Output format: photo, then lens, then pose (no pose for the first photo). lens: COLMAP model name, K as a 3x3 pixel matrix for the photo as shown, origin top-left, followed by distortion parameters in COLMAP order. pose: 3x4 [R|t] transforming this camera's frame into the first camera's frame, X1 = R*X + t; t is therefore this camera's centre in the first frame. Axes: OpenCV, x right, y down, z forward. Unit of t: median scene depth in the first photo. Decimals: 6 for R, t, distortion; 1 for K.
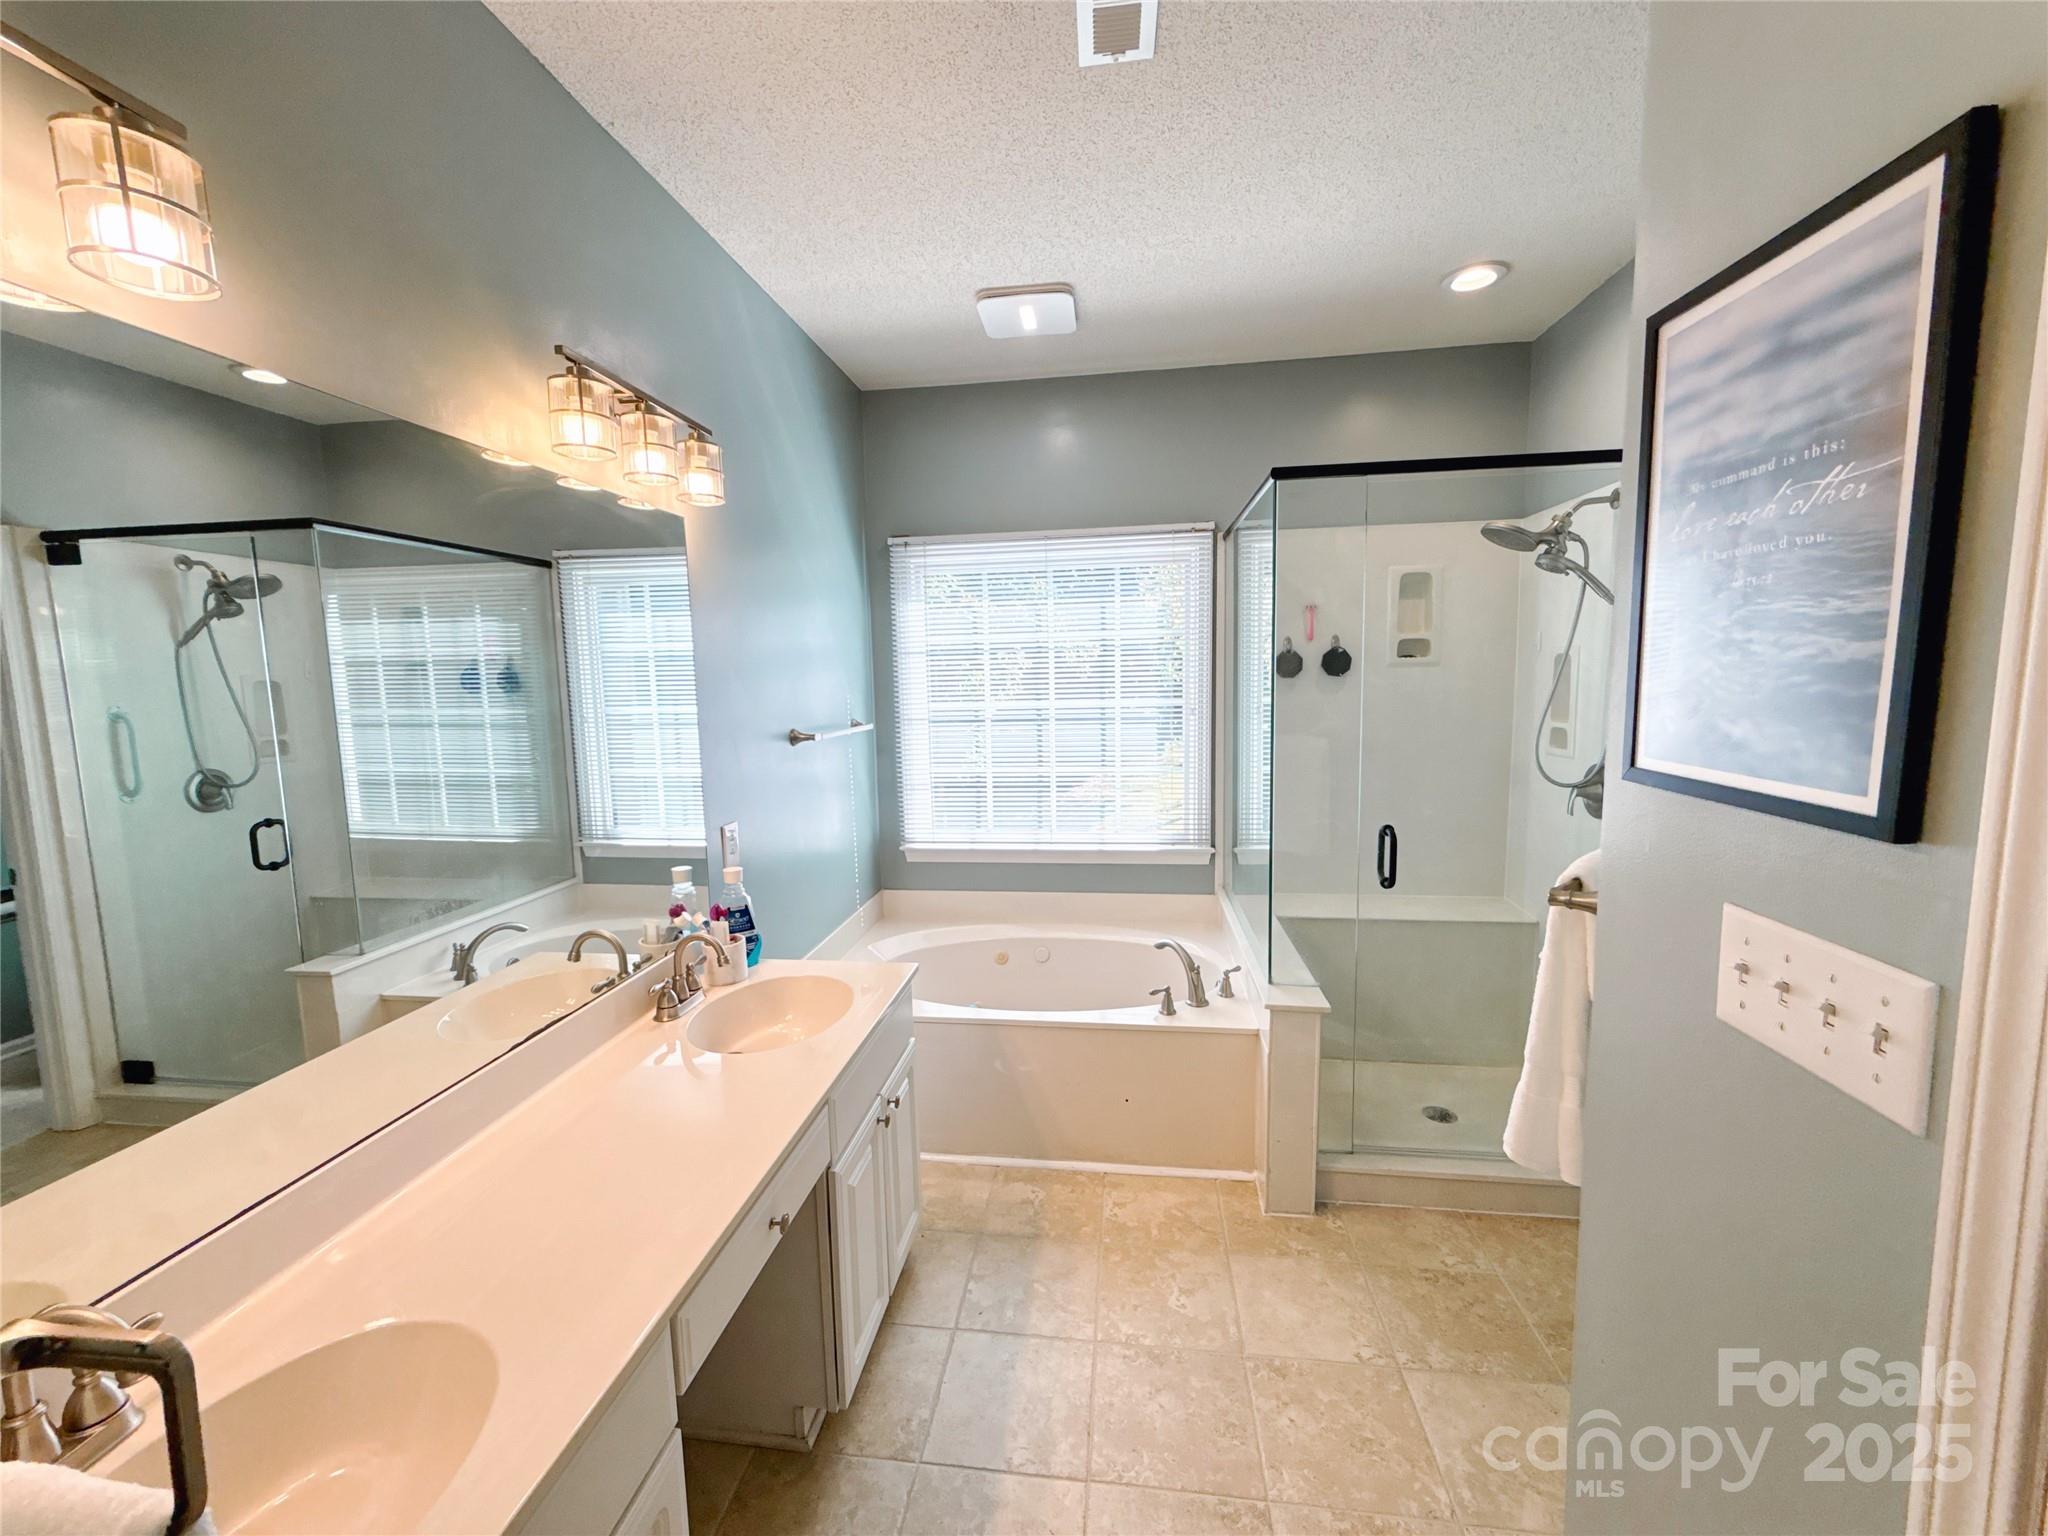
lens RADIAL K [[819.7, 0, 1014.9], [0, 819.7, 771.0], [0, 0, 1]] dist [0.002734, 0.000715]
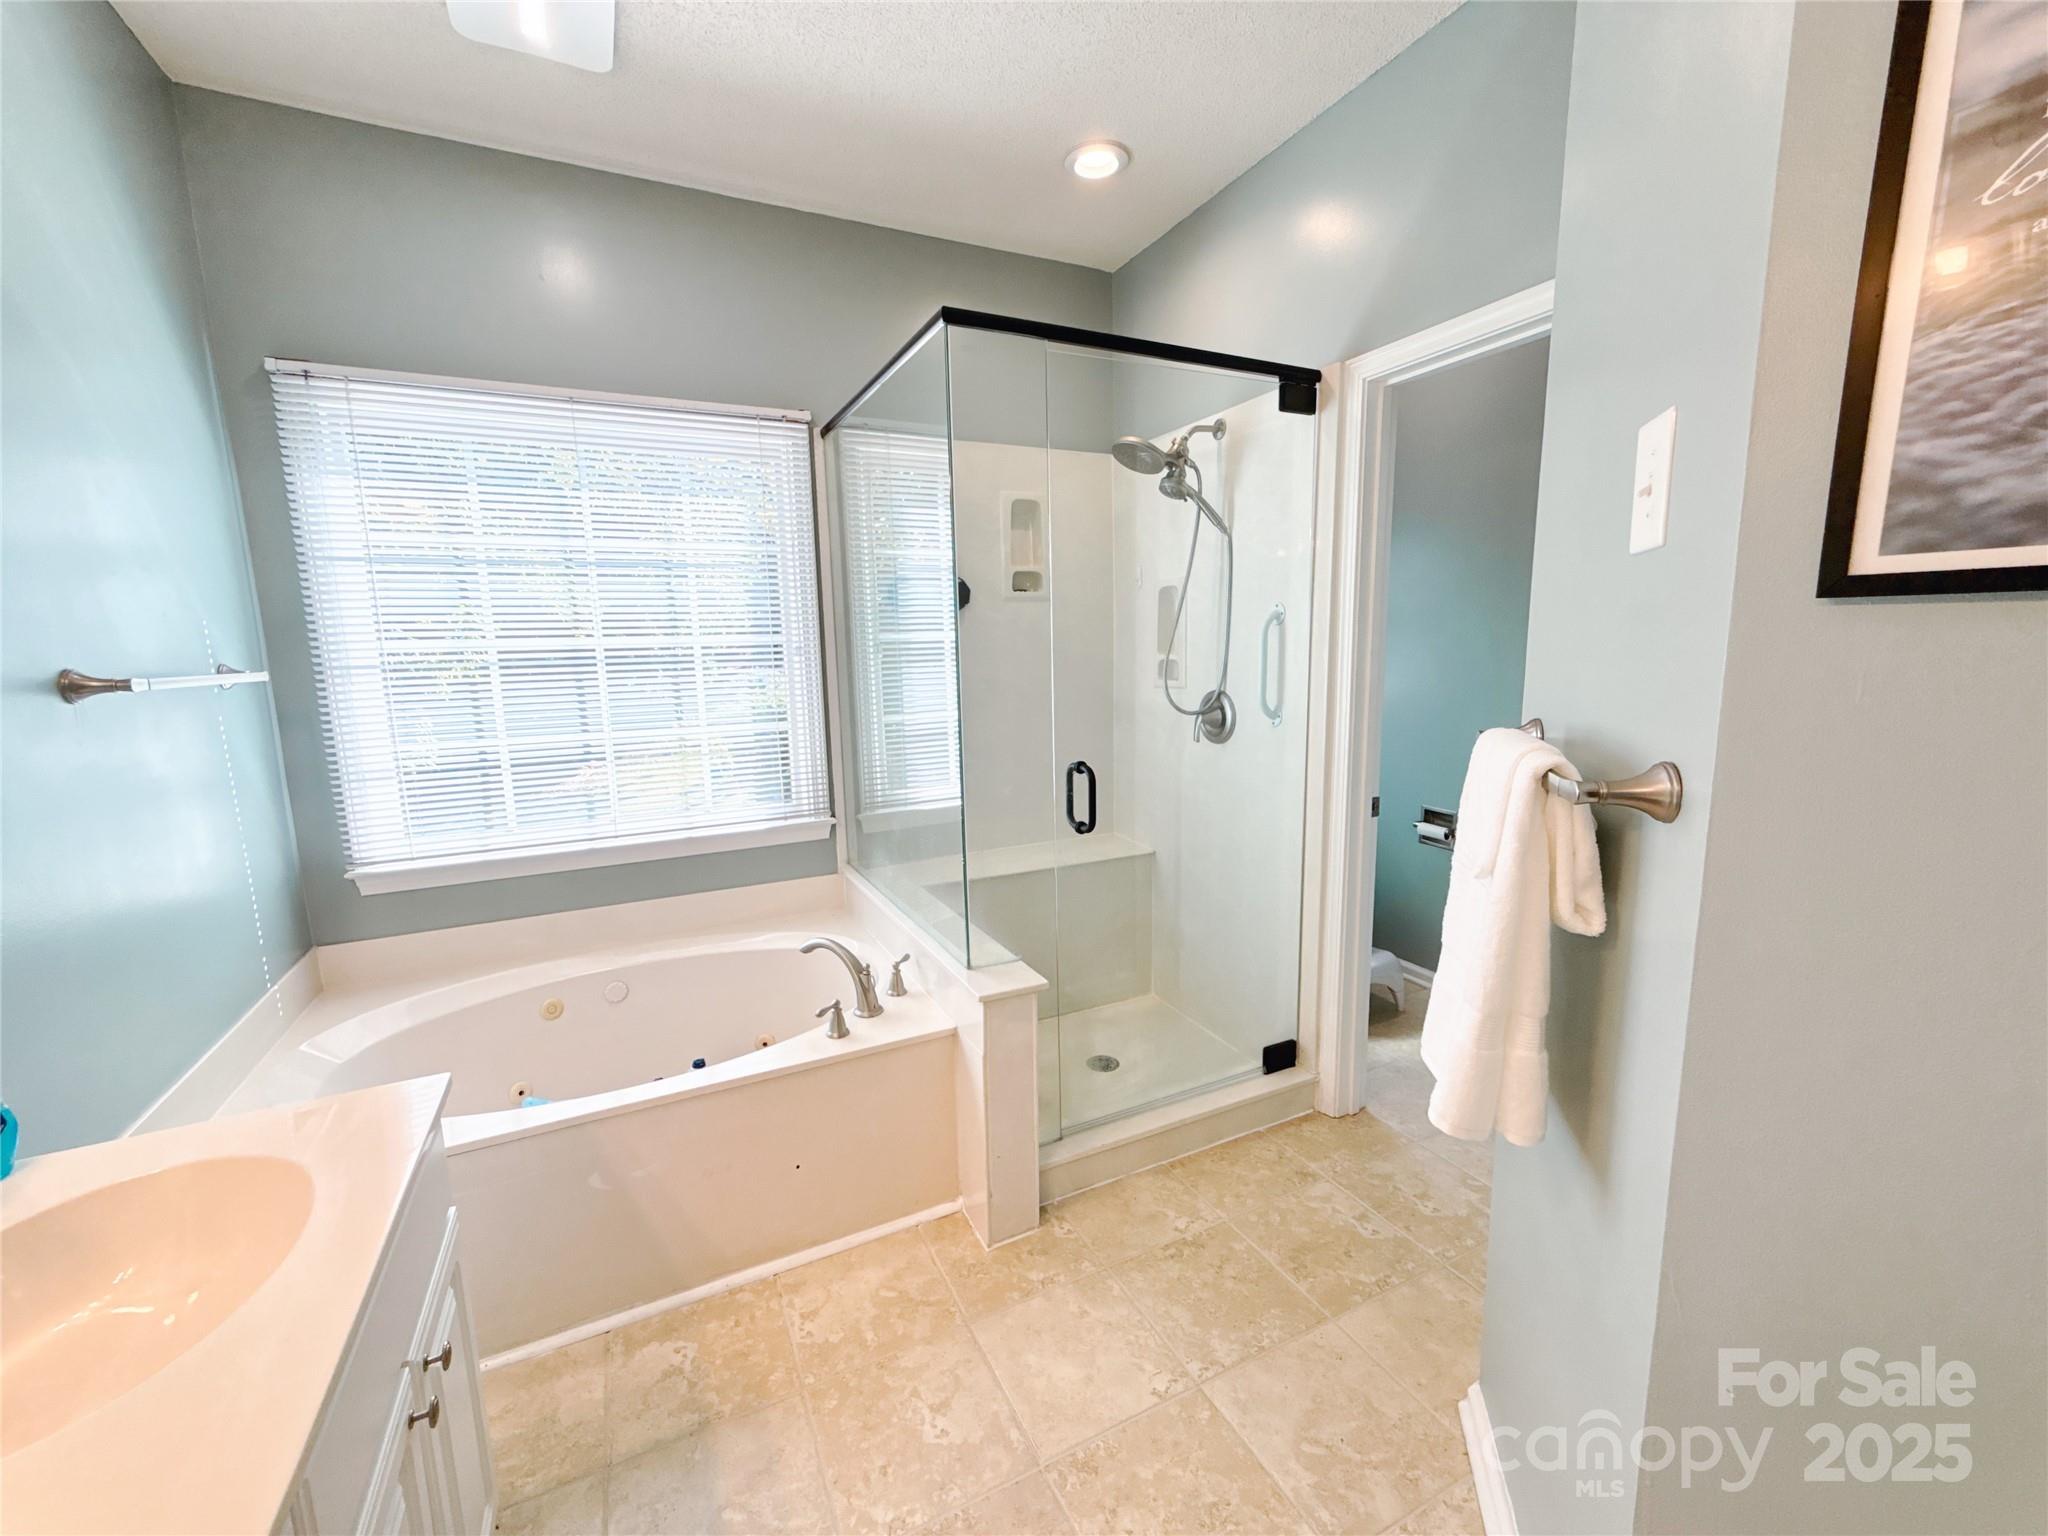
lens RADIAL K [[819.7, 0, 1014.9], [0, 819.7, 771.0], [0, 0, 1]] dist [0.002734, 0.000715]
pose [[0.831516, -0.082536, 0.549335, -0.075141], [0.067077, 0.996583, 0.048202, 0.026094], [-0.551436, -0.003233, 0.834211, 0.279523]]
